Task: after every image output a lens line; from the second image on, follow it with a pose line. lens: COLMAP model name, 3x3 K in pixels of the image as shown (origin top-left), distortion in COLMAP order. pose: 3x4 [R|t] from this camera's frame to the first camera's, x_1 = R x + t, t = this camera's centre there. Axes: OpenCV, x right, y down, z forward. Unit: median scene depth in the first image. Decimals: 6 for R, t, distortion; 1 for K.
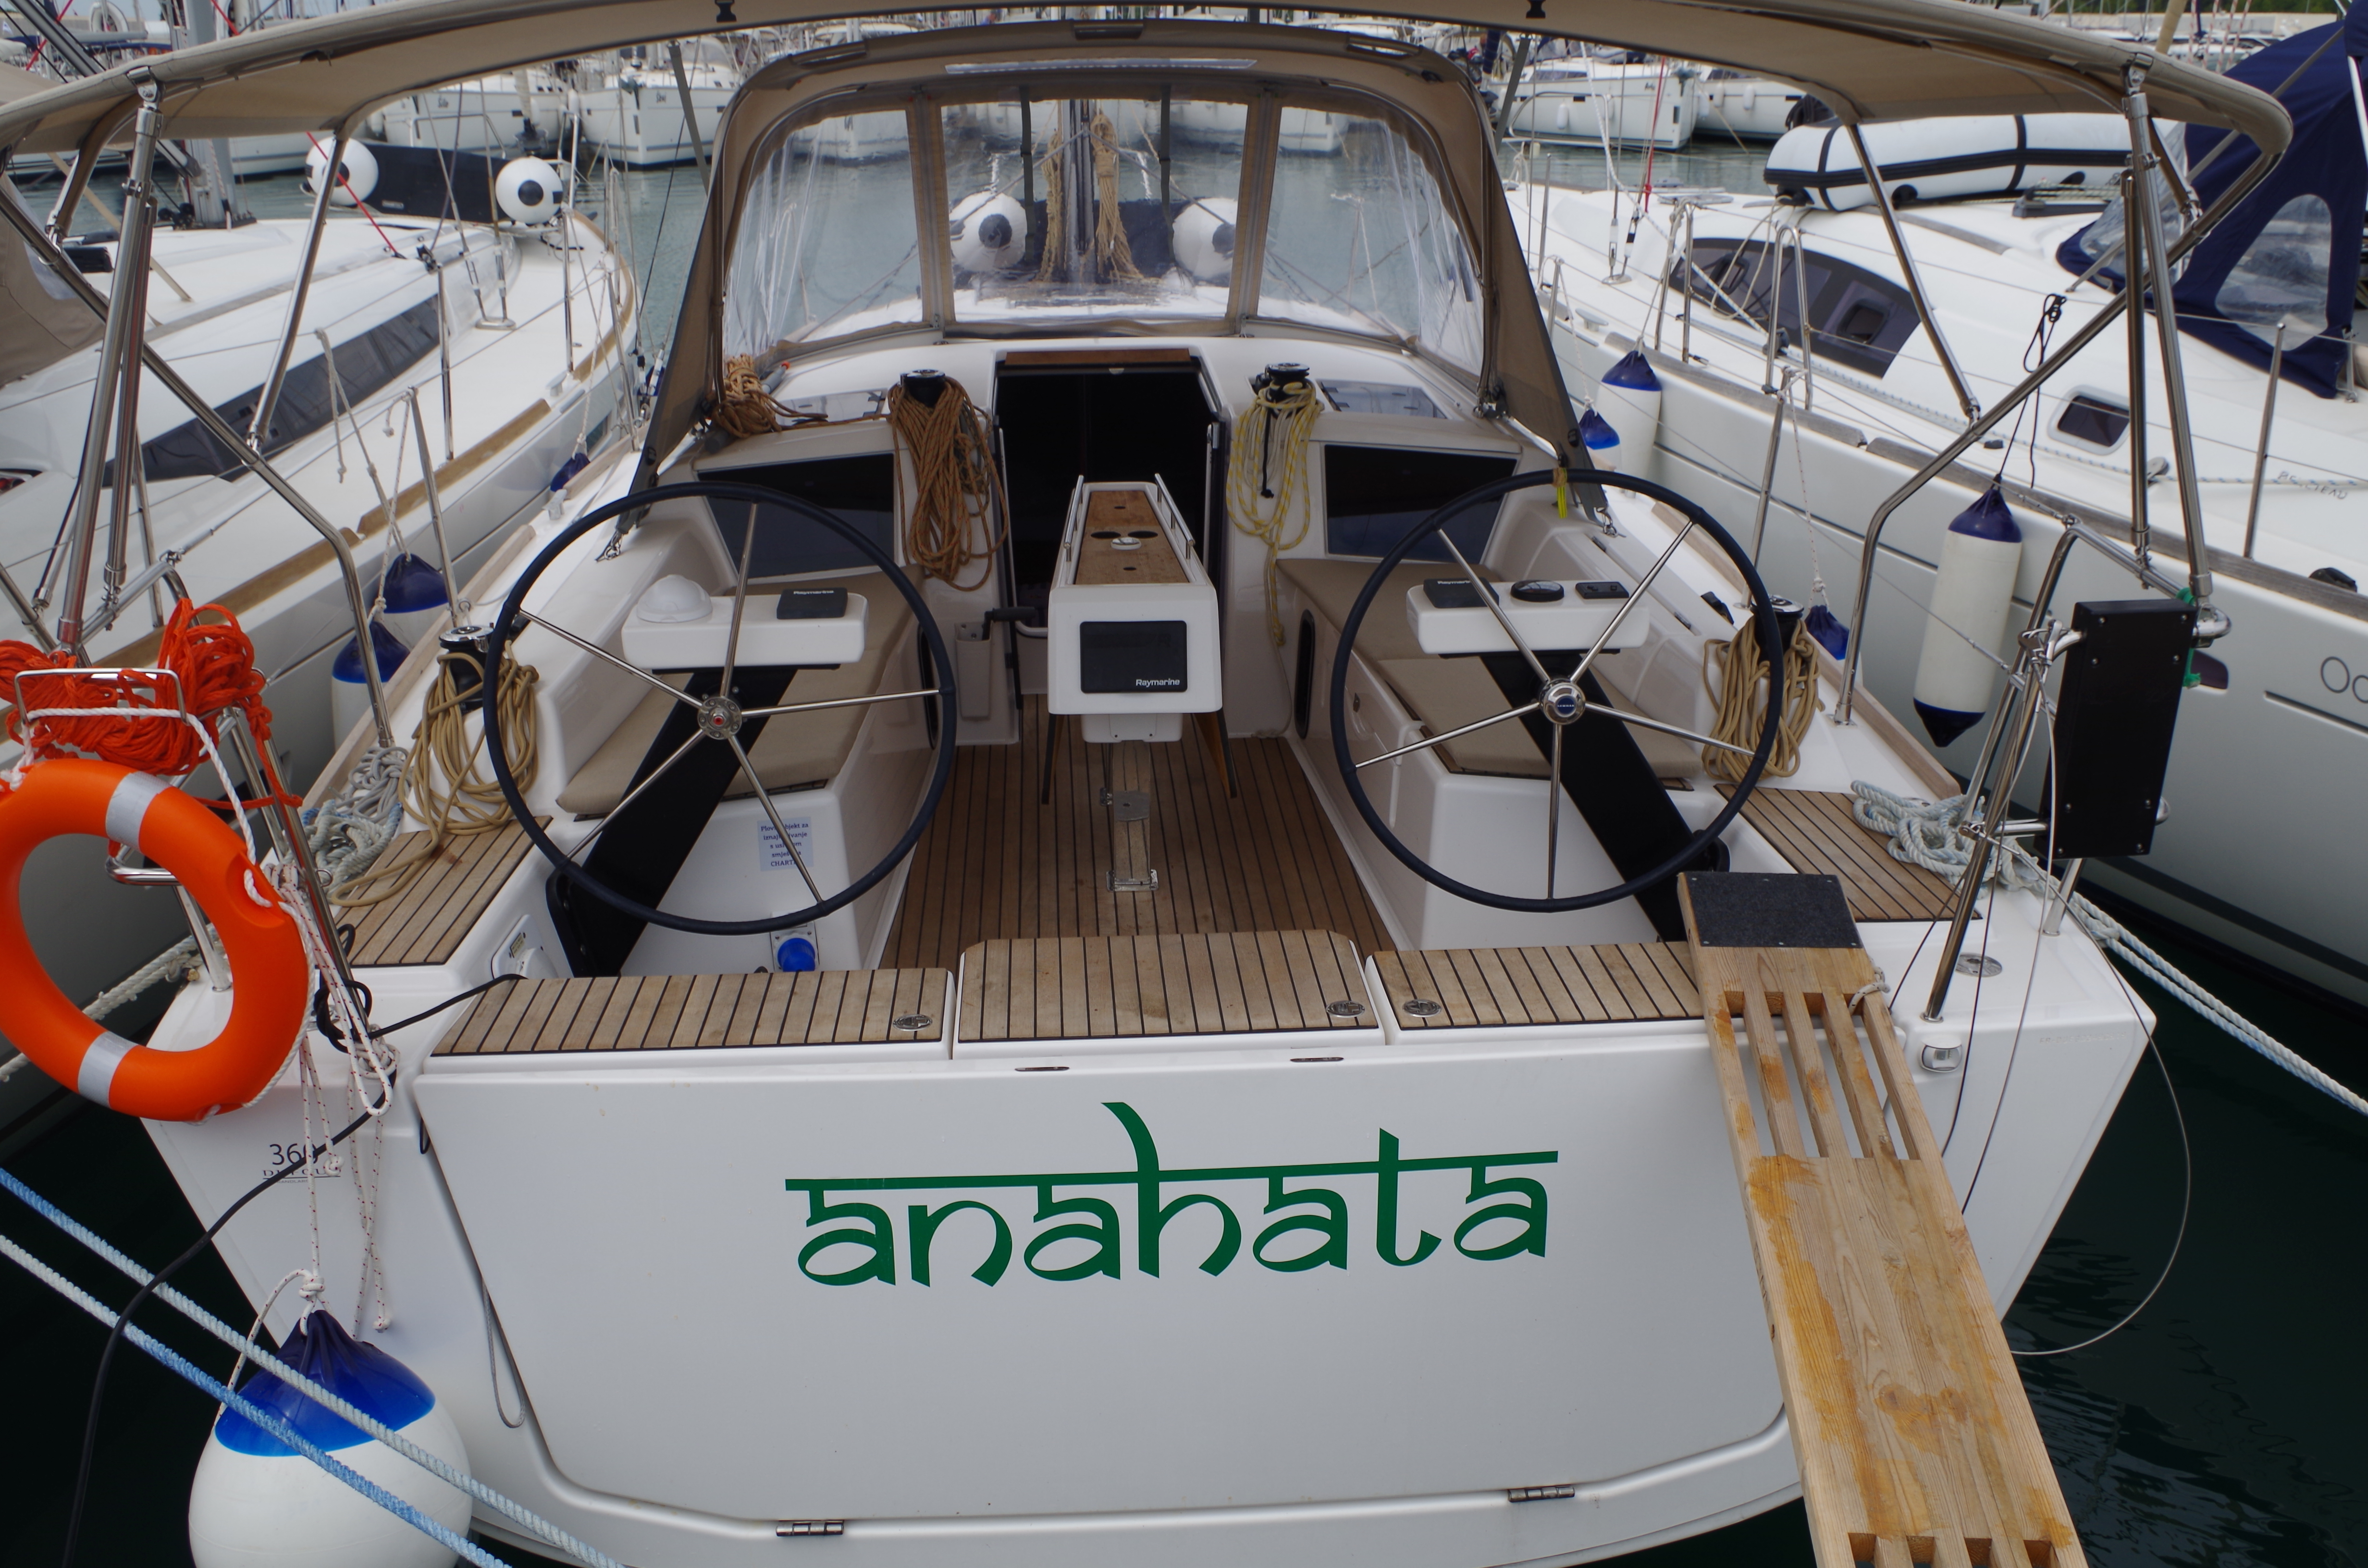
lens RADIAL K [[2161.1, 0, 1188.3], [0, 2161.1, 757.8], [0, 0, 1]] dist [-0.080865, 0.066348]
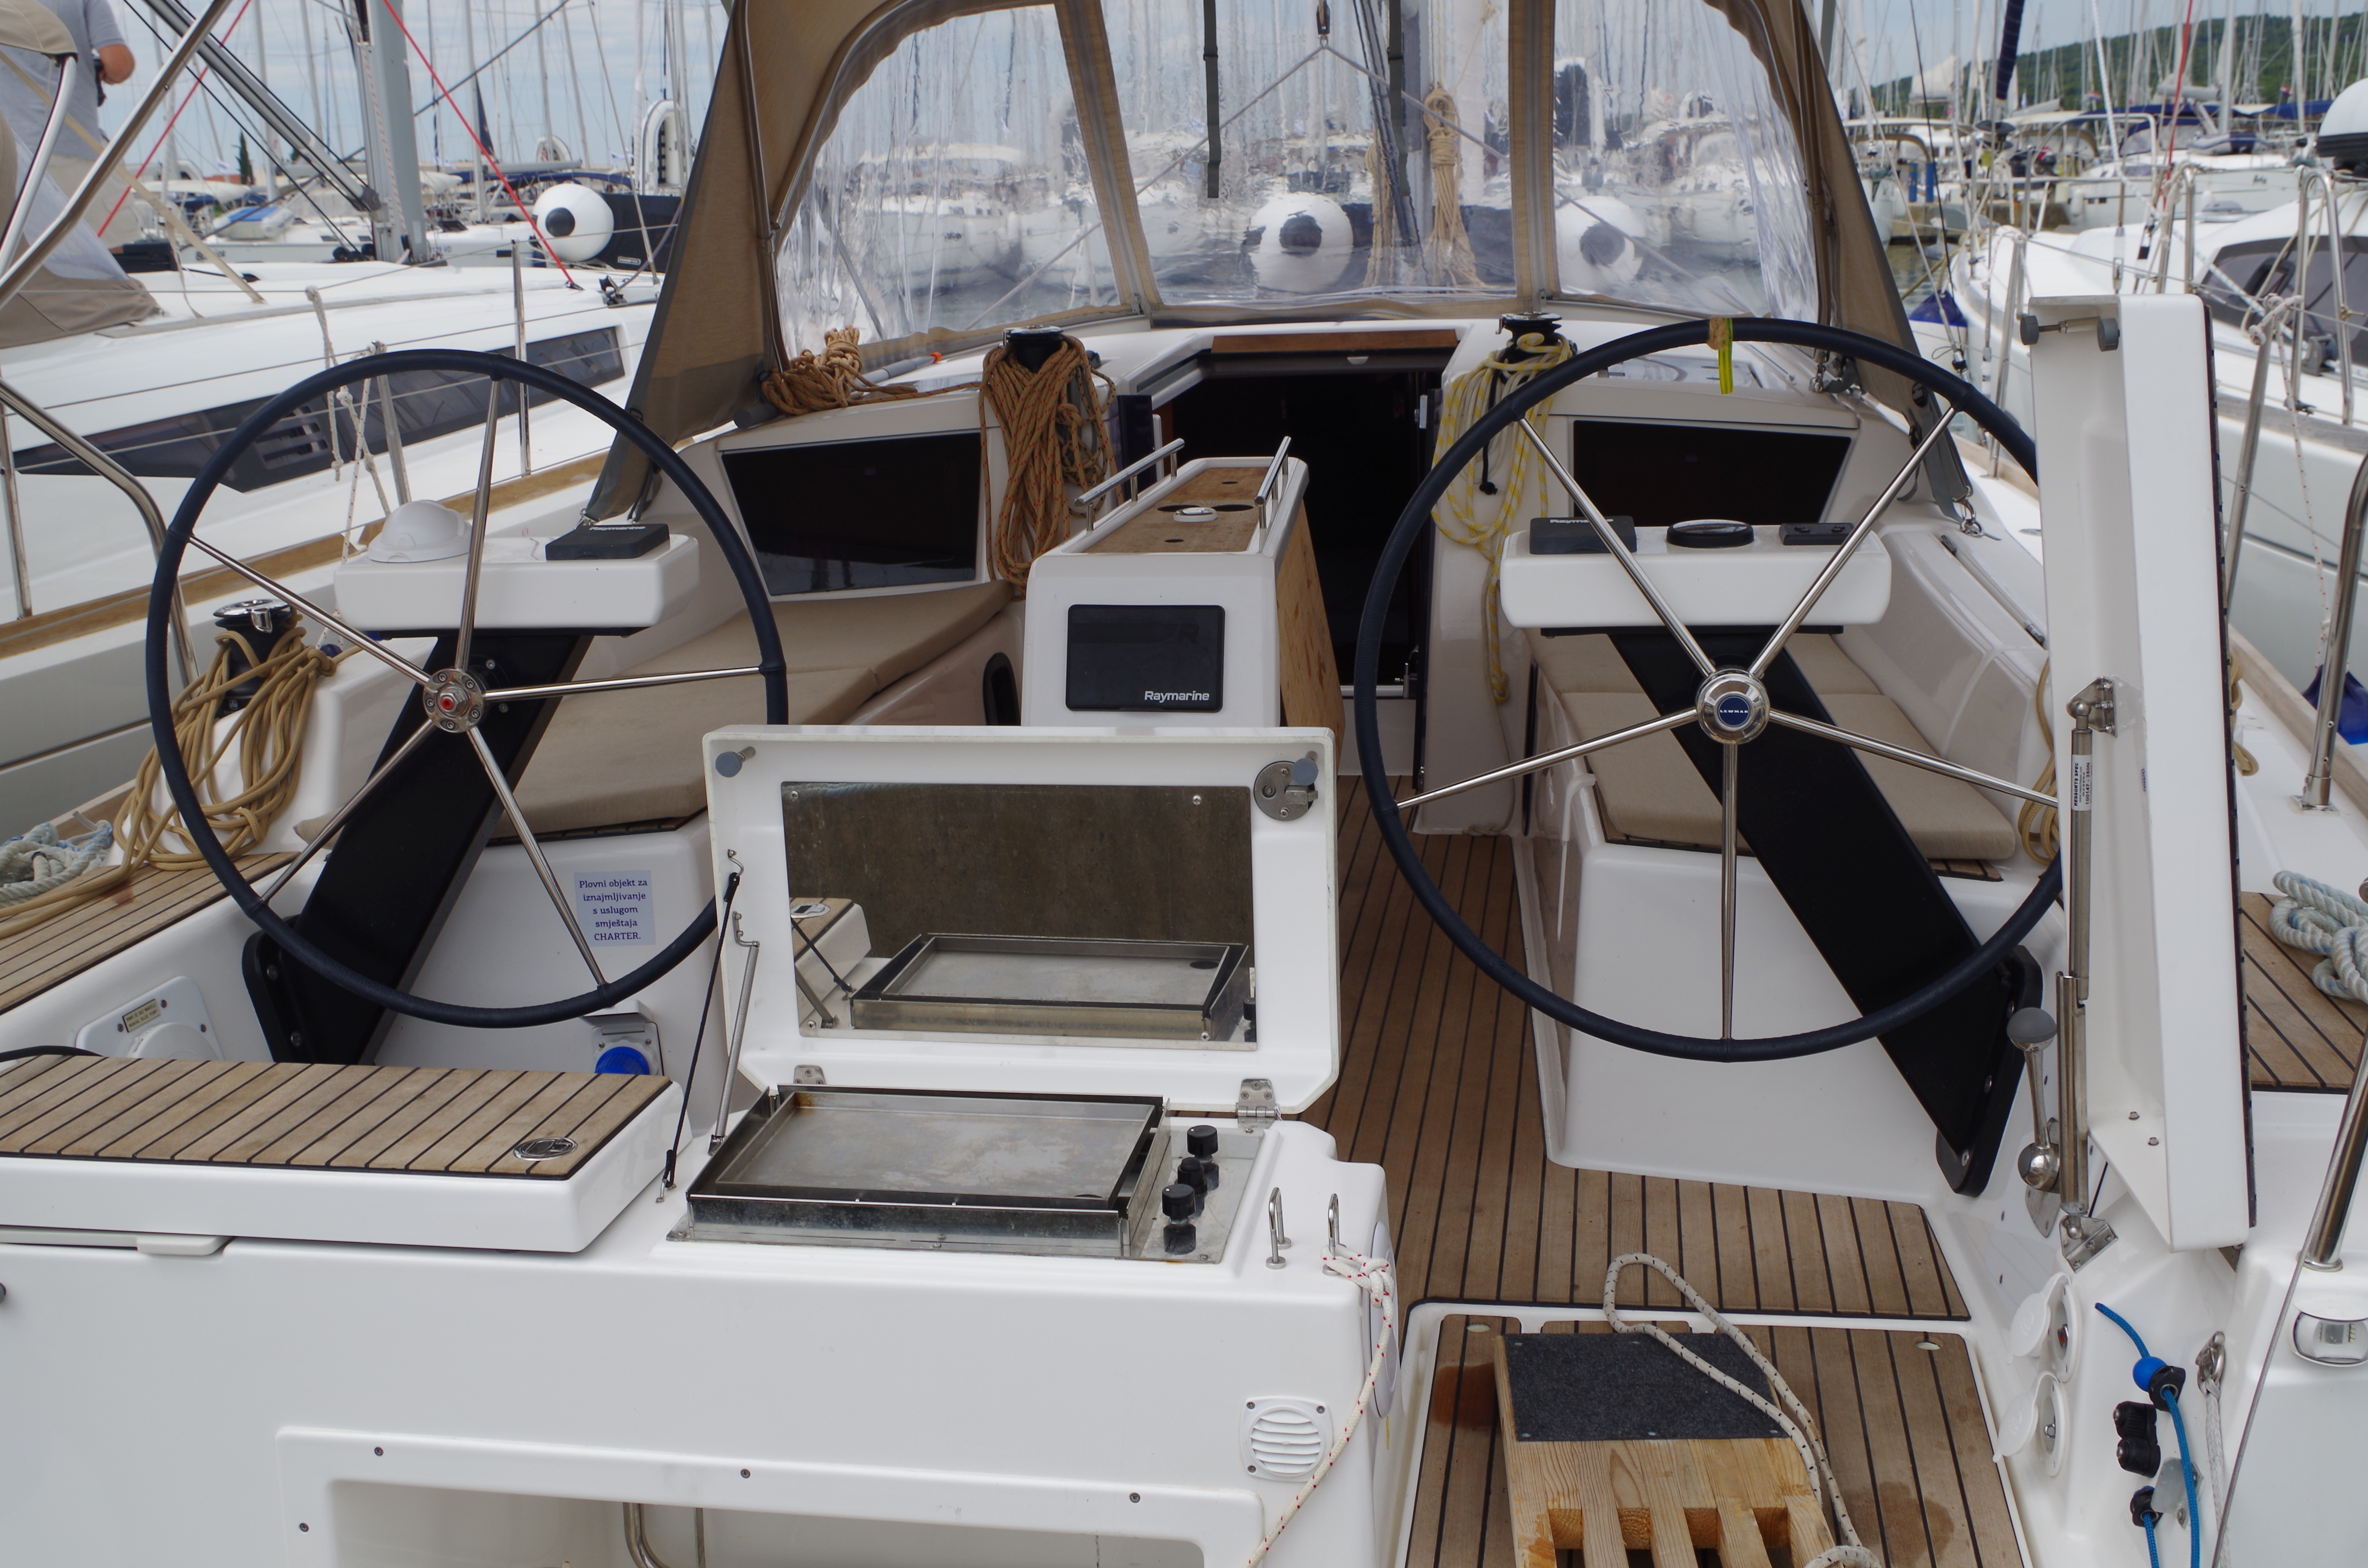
lens RADIAL K [[2437.9, 0, 1188.9], [0, 2437.9, 756.6], [0, 0, 1]] dist [-0.068719, 0.039499]
pose [[0.972835, 0.024105, -0.230240, 0.151752], [-0.044342, 0.995552, -0.083127, 0.042866], [0.227213, 0.091078, 0.969577, 0.253191]]
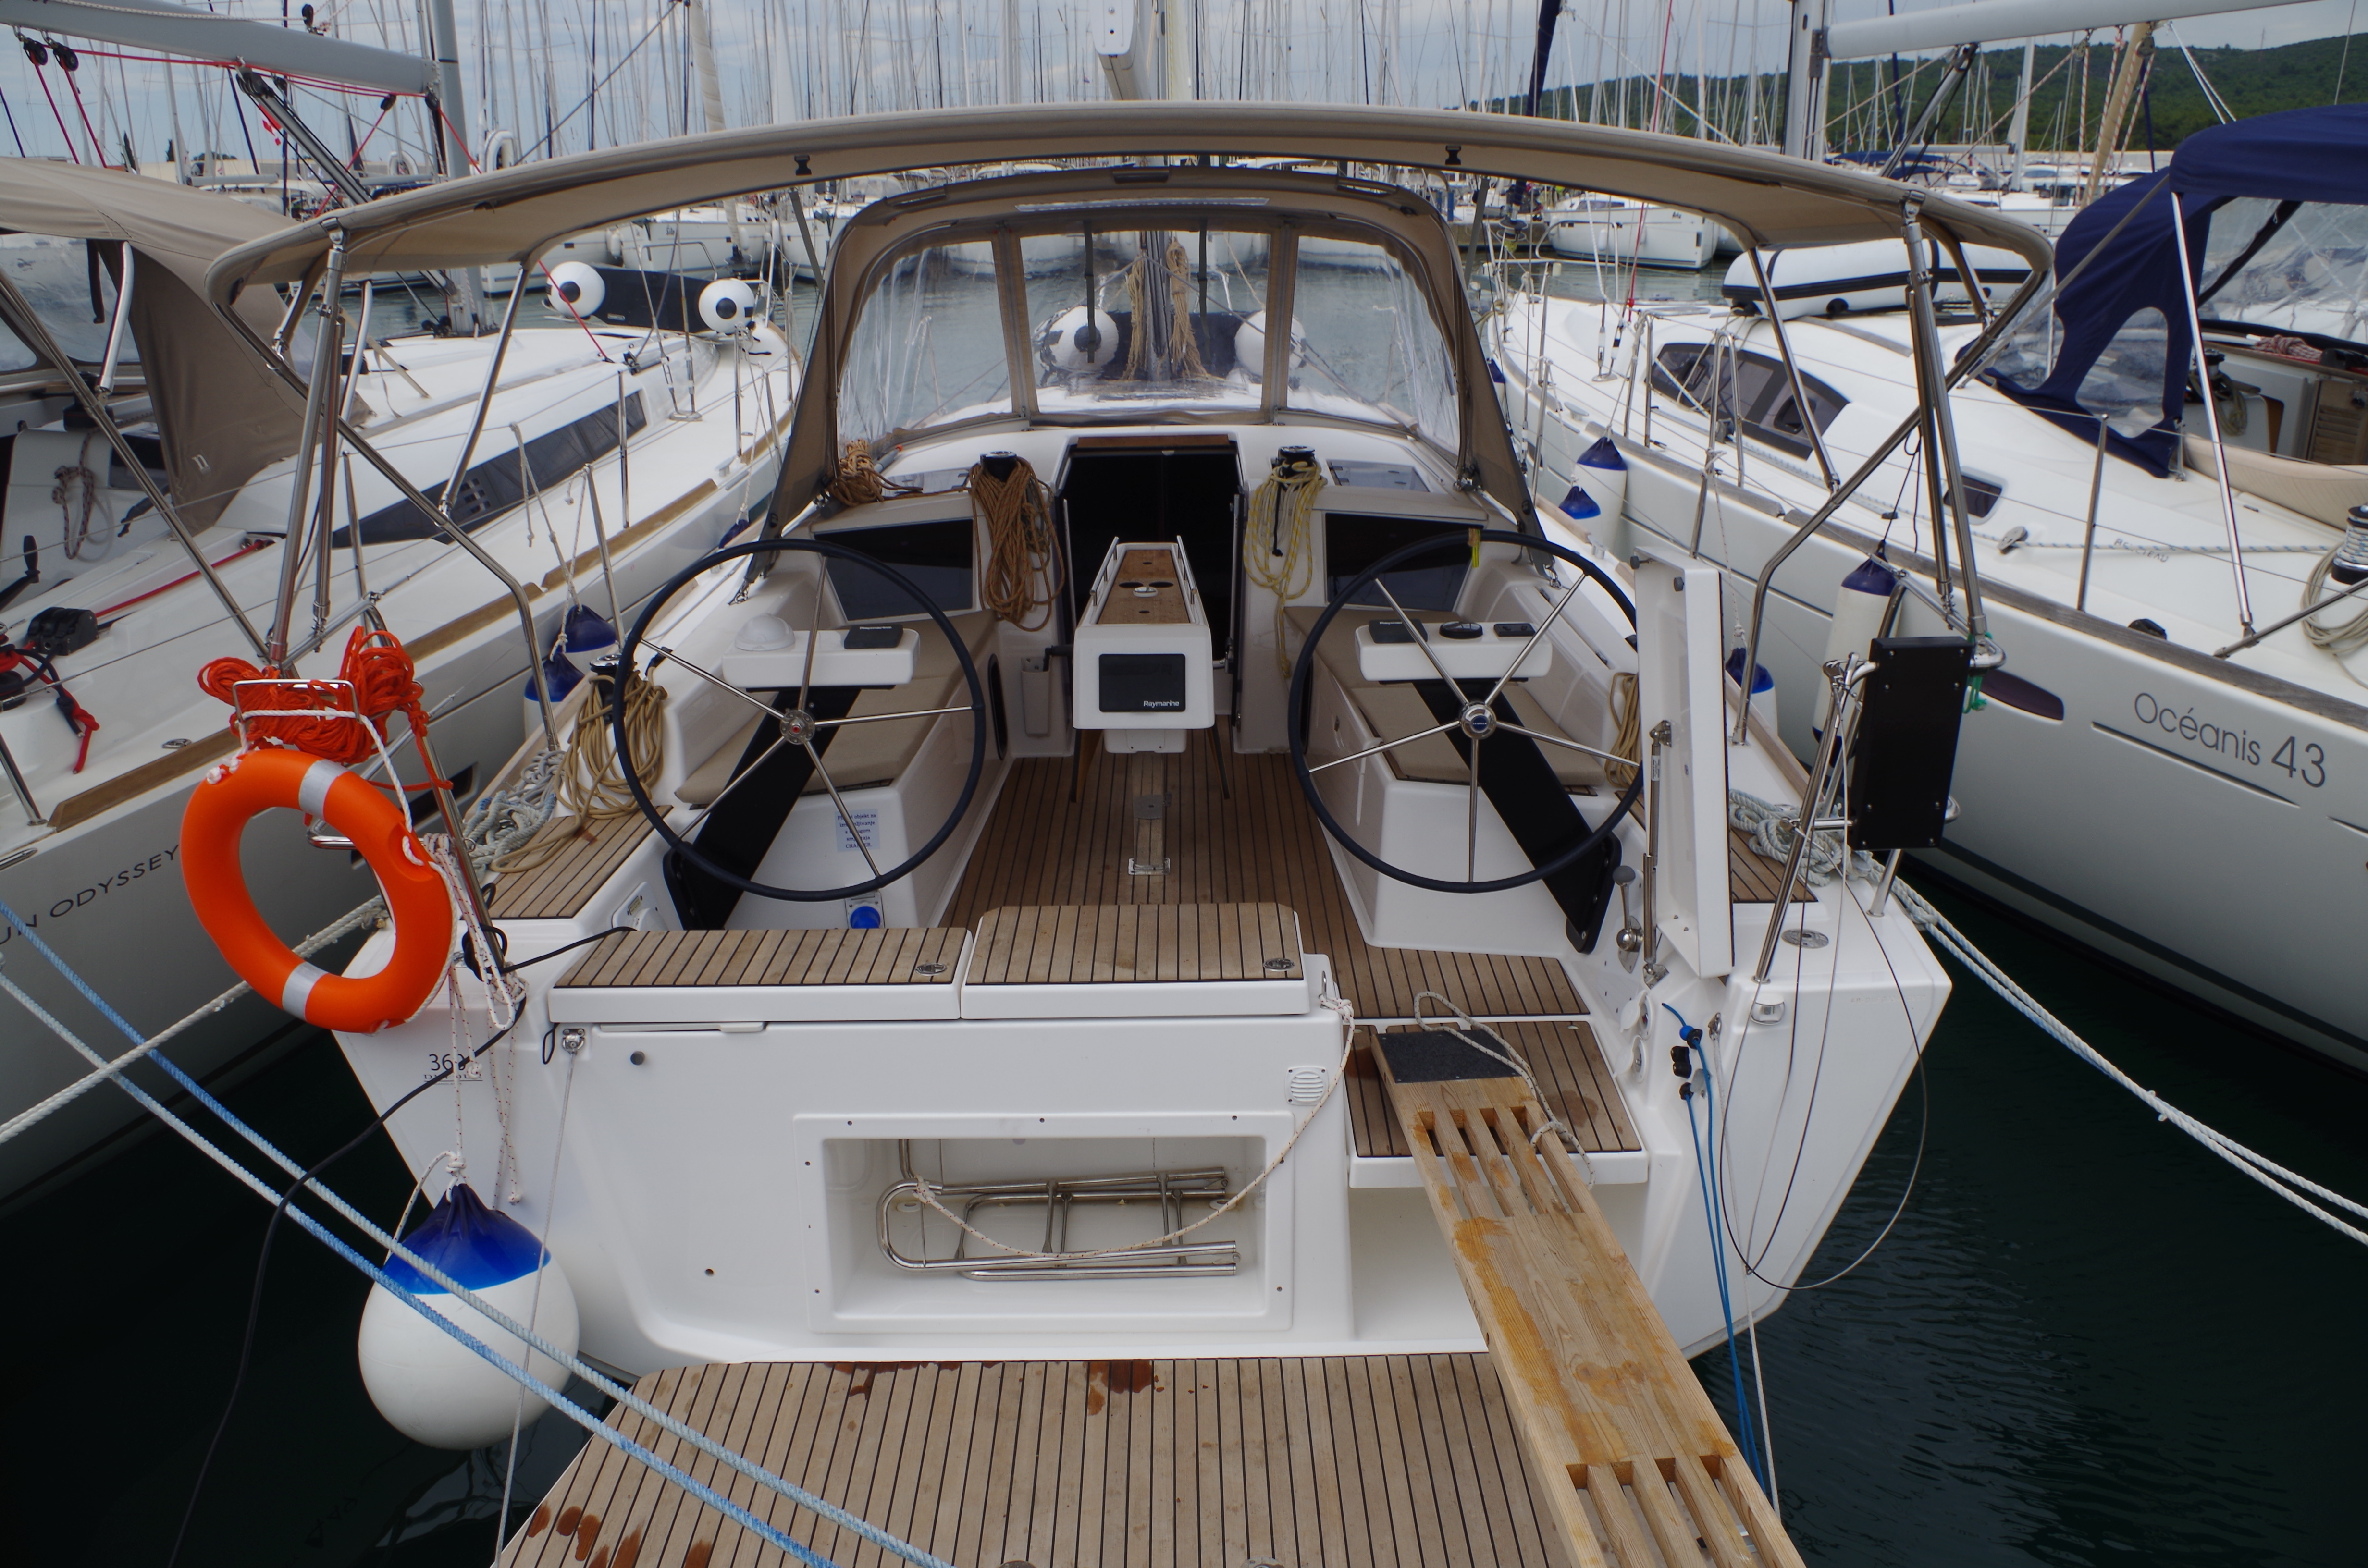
lens RADIAL K [[1829.9, 0, 1194.4], [0, 1829.9, 764.8], [0, 0, 1]] dist [-0.093363, 0.045692]
pose [[0.998235, 0.010152, -0.058511, 0.061351], [-0.010732, 0.999896, -0.009610, 0.009058], [0.058407, 0.010221, 0.998241, -0.036584]]
